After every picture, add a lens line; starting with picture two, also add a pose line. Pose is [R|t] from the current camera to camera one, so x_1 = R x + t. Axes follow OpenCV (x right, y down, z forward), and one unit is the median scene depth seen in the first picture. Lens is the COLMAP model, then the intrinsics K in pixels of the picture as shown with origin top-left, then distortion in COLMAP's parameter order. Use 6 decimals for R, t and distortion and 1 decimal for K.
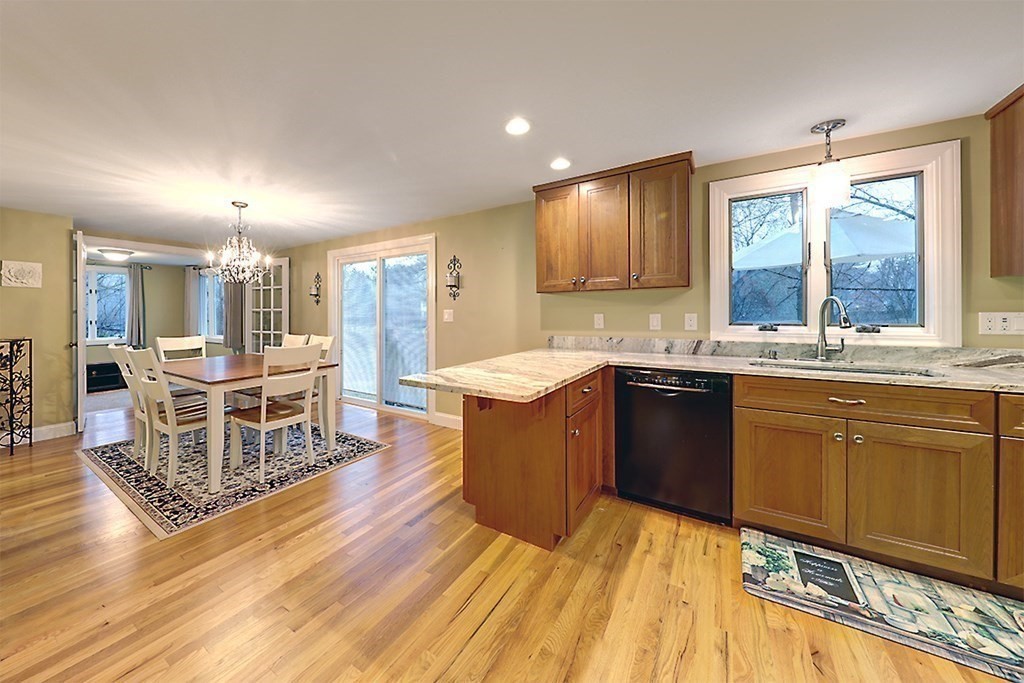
lens RADIAL K [[361.4, 0, 488.2], [0, 361.4, 315.9], [0, 0, 1]] dist [-0.006769, -0.000164]
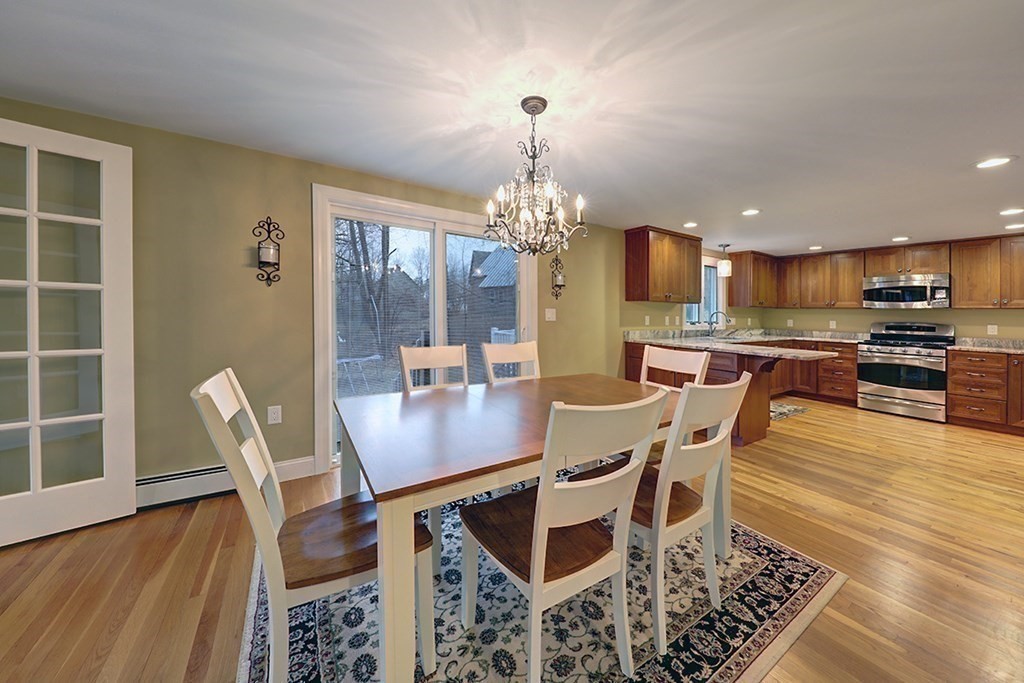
lens RADIAL K [[348.2, 0, 514.3], [0, 348.2, 312.4], [0, 0, 1]] dist [-0.000558, -0.000235]
pose [[0.411853, 0.015374, 0.911121, -1.866465], [-0.019096, 0.999784, -0.008239, 0.004436], [-0.911050, -0.014006, 0.412057, 1.288073]]
